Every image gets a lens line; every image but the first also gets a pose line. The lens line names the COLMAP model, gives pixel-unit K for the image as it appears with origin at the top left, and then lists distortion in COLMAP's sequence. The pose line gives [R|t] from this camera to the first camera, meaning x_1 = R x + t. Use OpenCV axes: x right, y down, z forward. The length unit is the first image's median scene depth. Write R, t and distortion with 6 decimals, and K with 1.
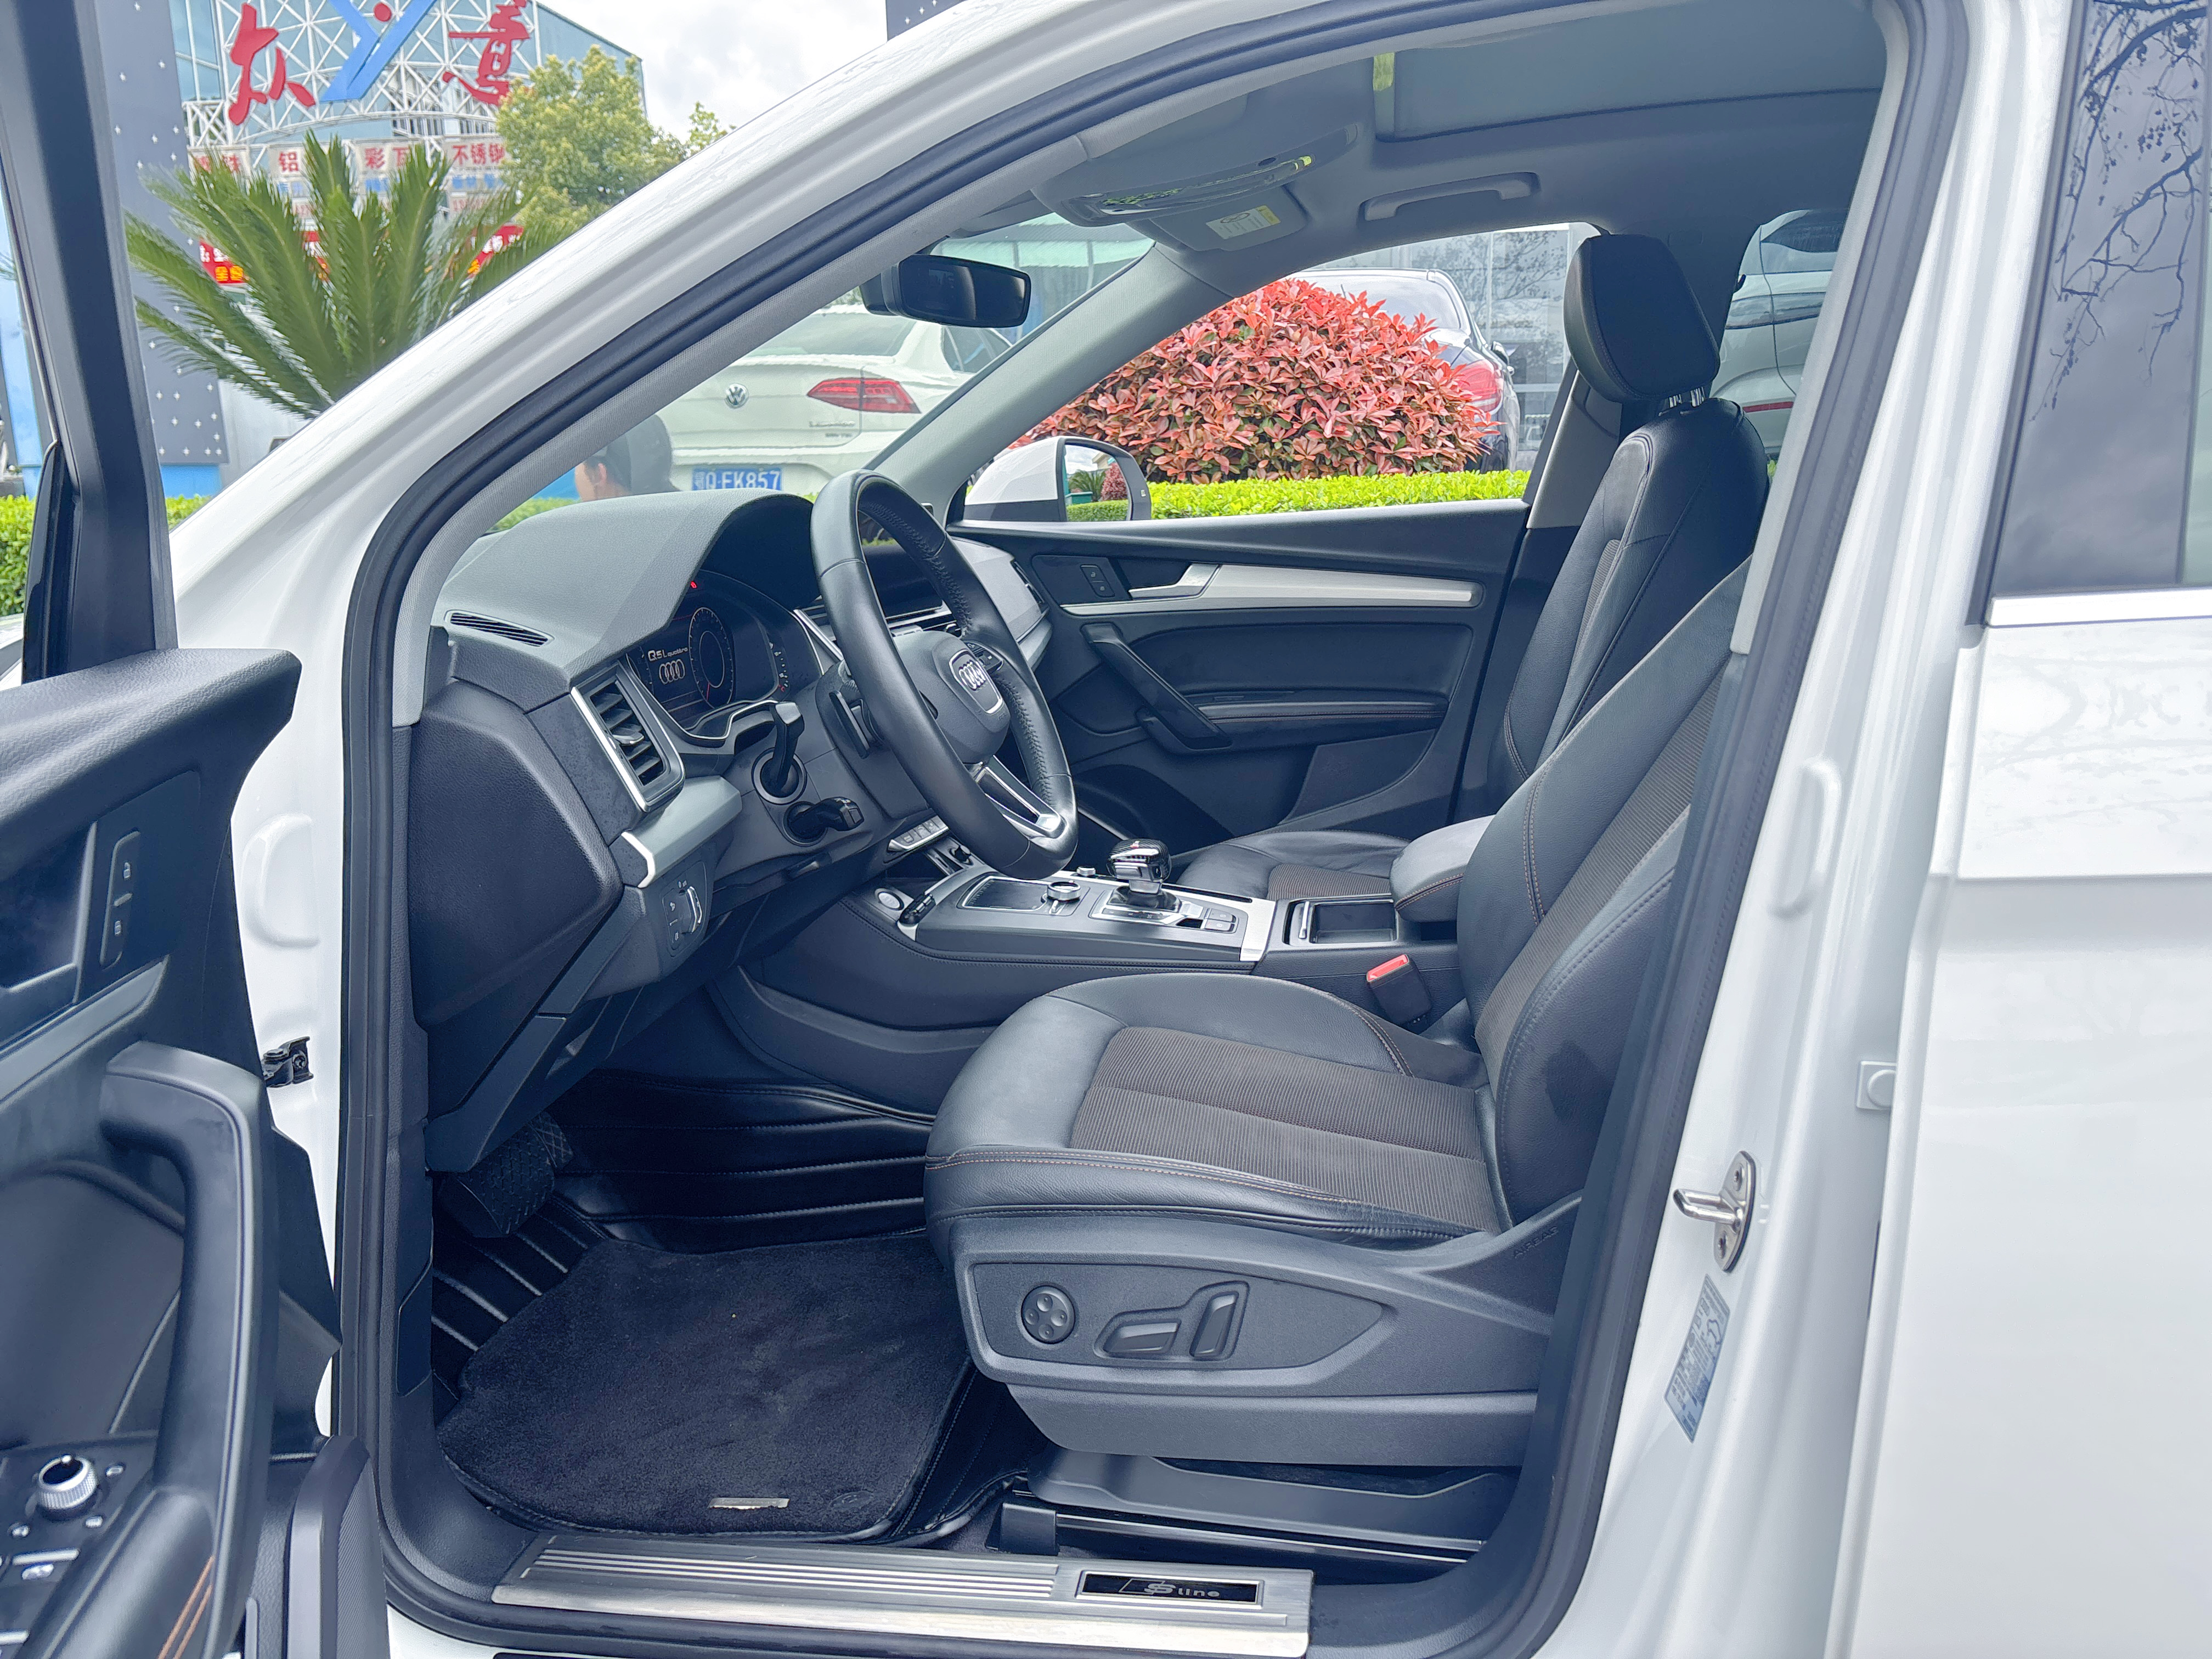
lens RADIAL K [[1650.2, 0, 1106.0], [0, 1650.2, 829.5], [0, 0, 1]] dist [0.144289, -0.174372]
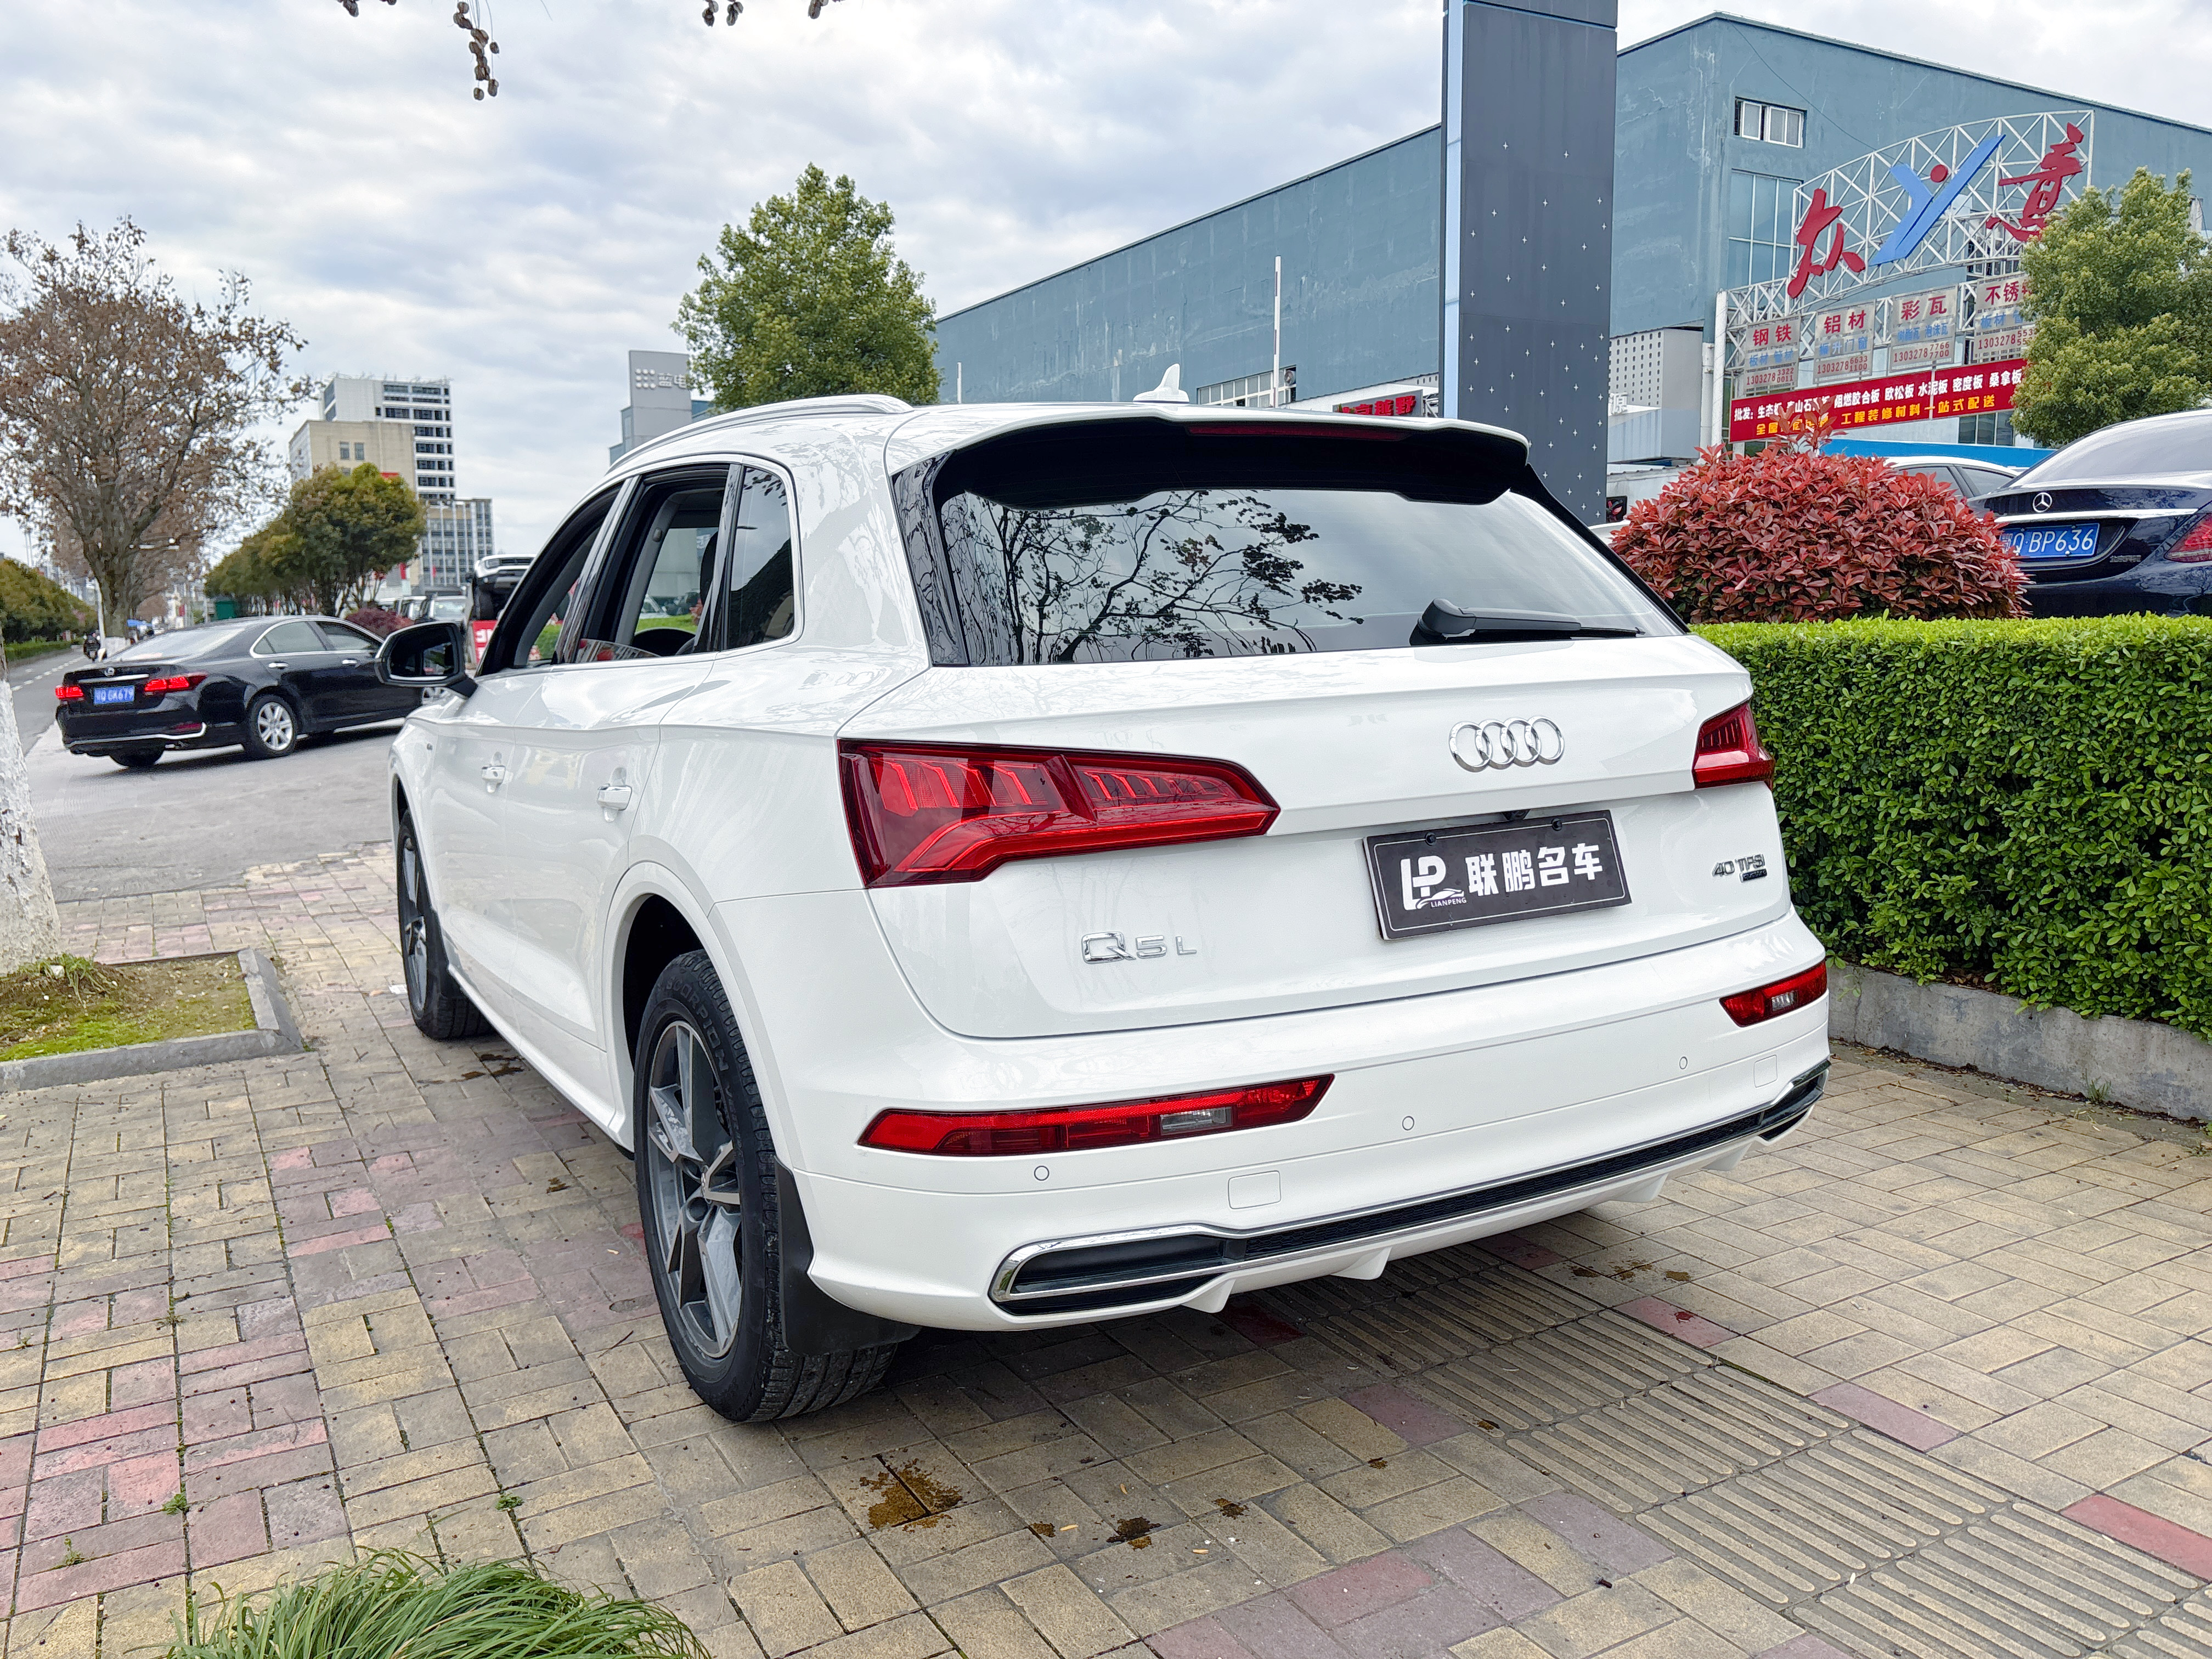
lens RADIAL K [[1670.8, 0, 1106.0], [0, 1670.8, 829.5], [0, 0, 1]] dist [0.073805, -0.084748]
pose [[0.623103, 0.111015, -0.774221, 0.116218], [-0.166043, 0.986088, 0.007761, 0.000304], [0.764311, 0.123718, 0.632868, -0.015986]]
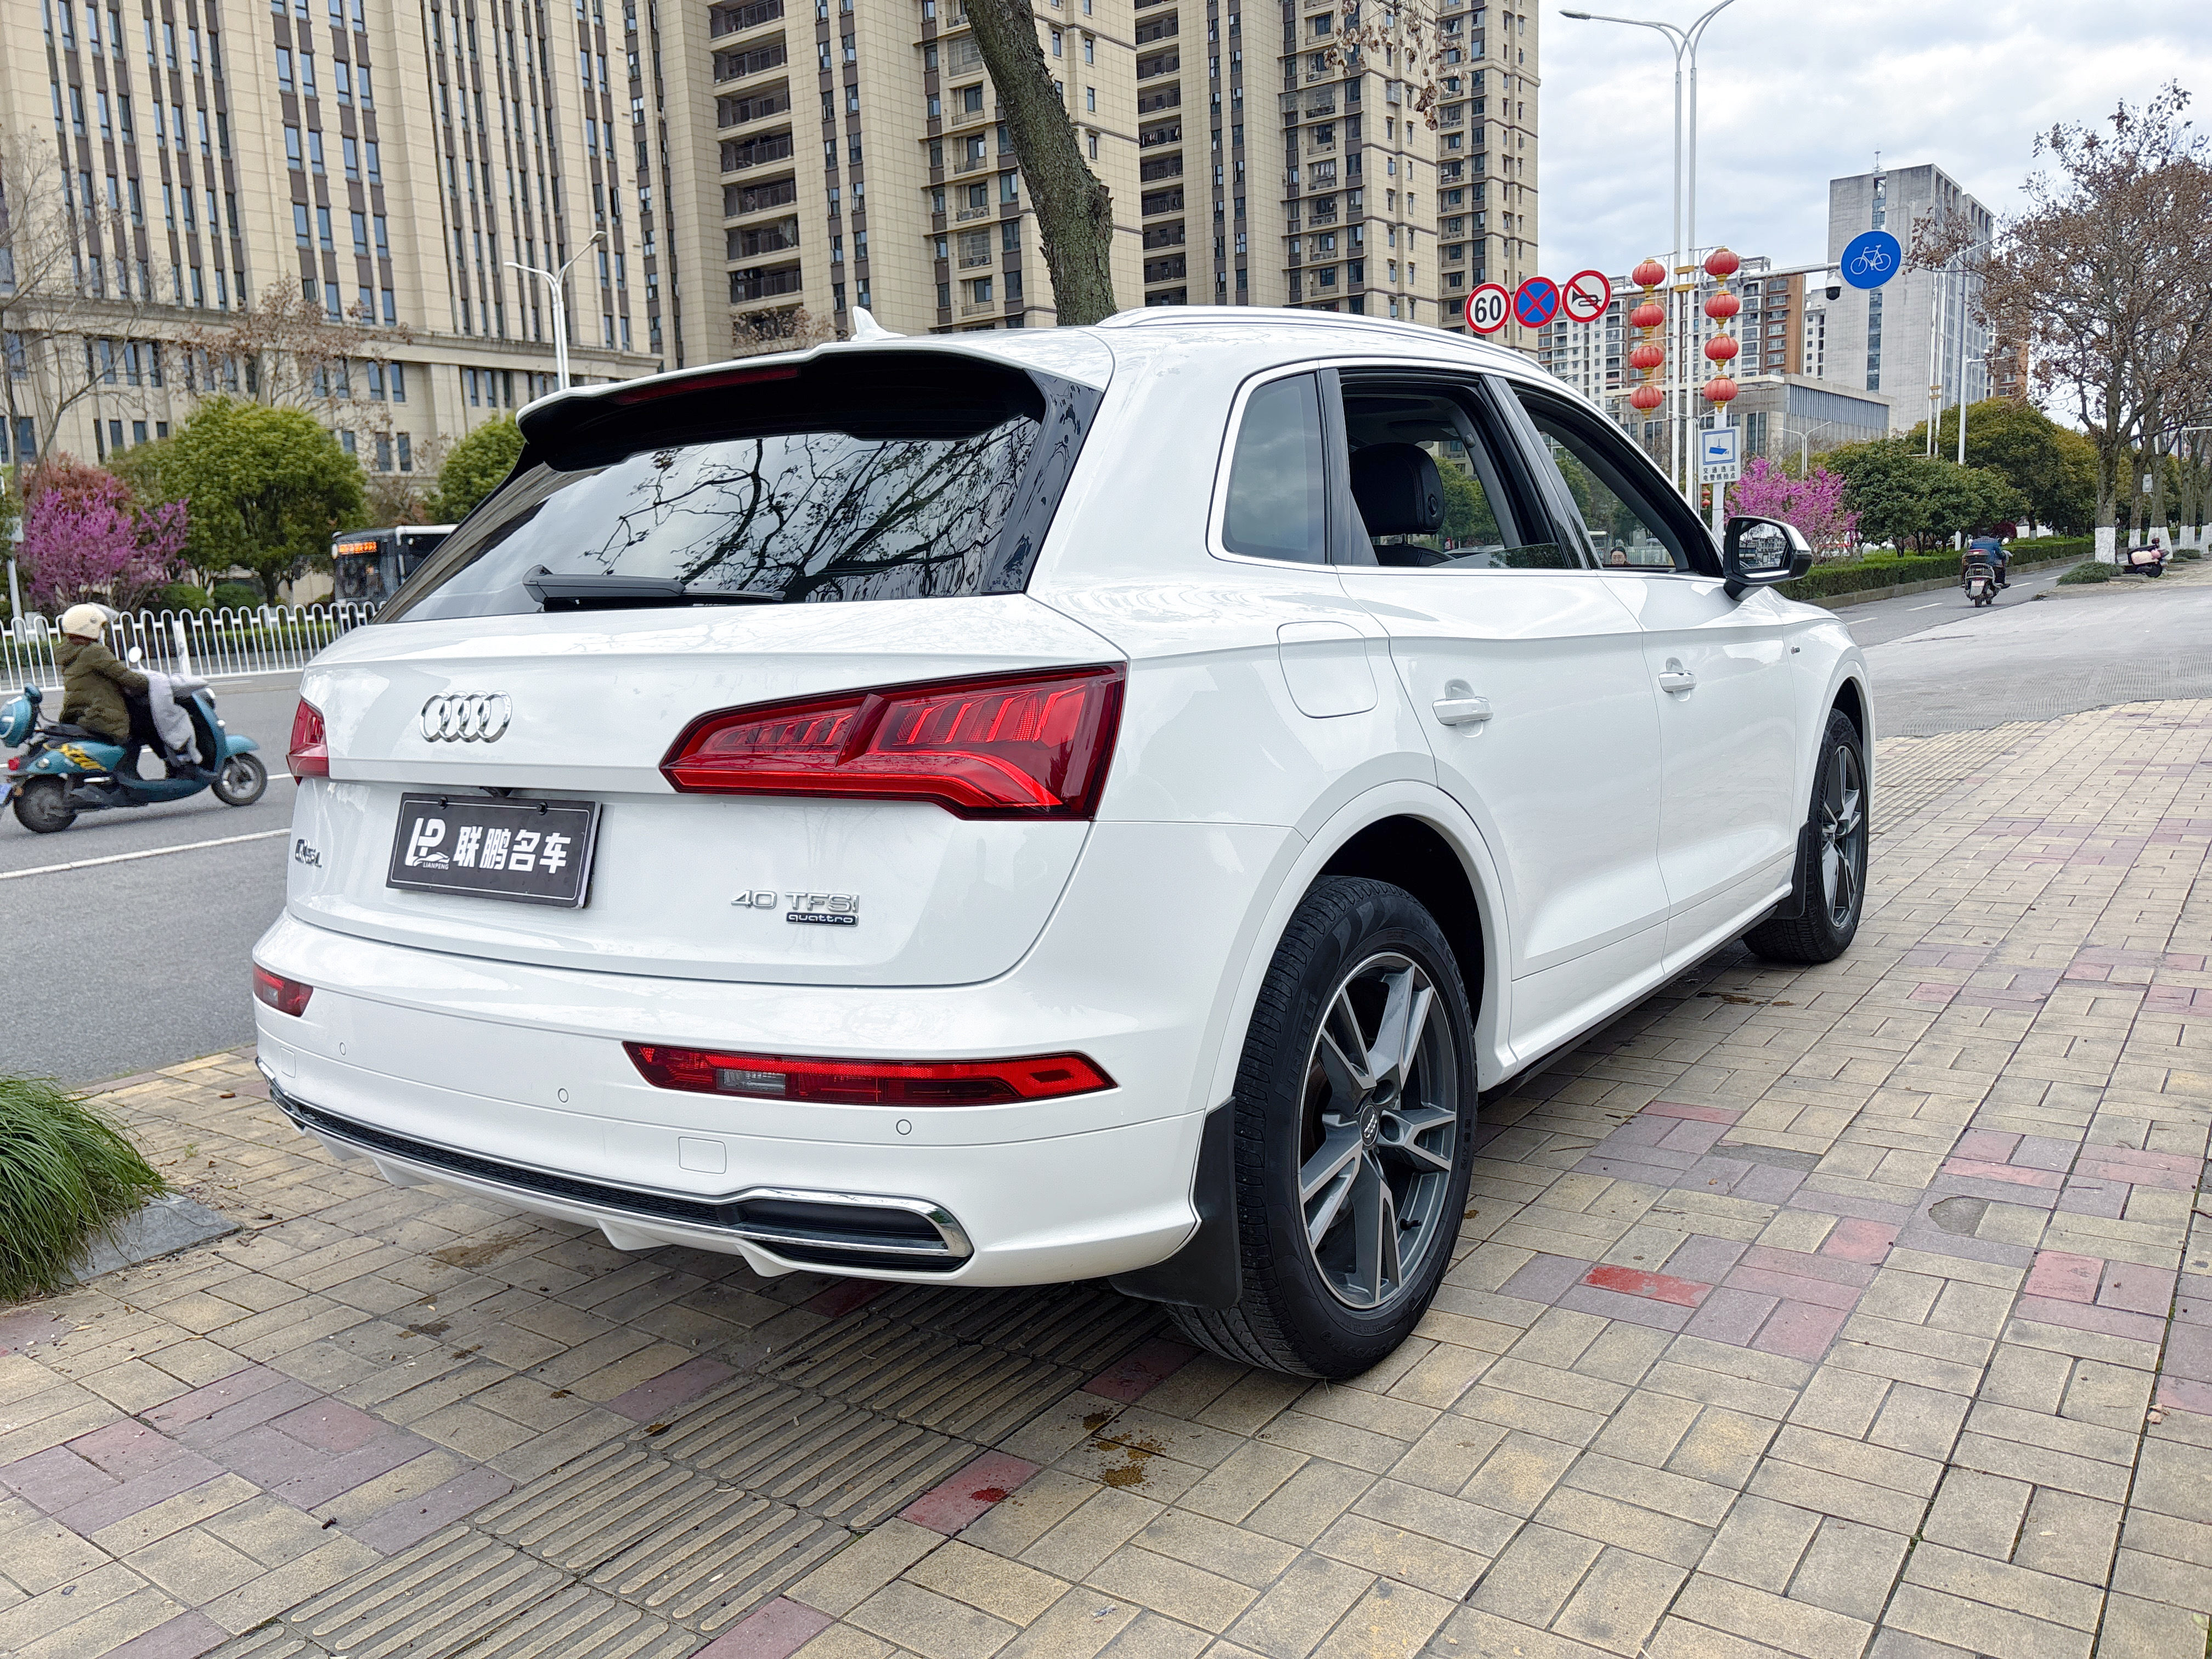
lens RADIAL K [[1670.1, 0, 1106.0], [0, 1670.1, 829.5], [0, 0, 1]] dist [0.036204, -0.041517]
pose [[-0.449314, 0.179394, -0.875177, 0.120811], [-0.137391, 0.954102, 0.266108, -0.021424], [0.882746, 0.239808, -0.404044, 0.085697]]
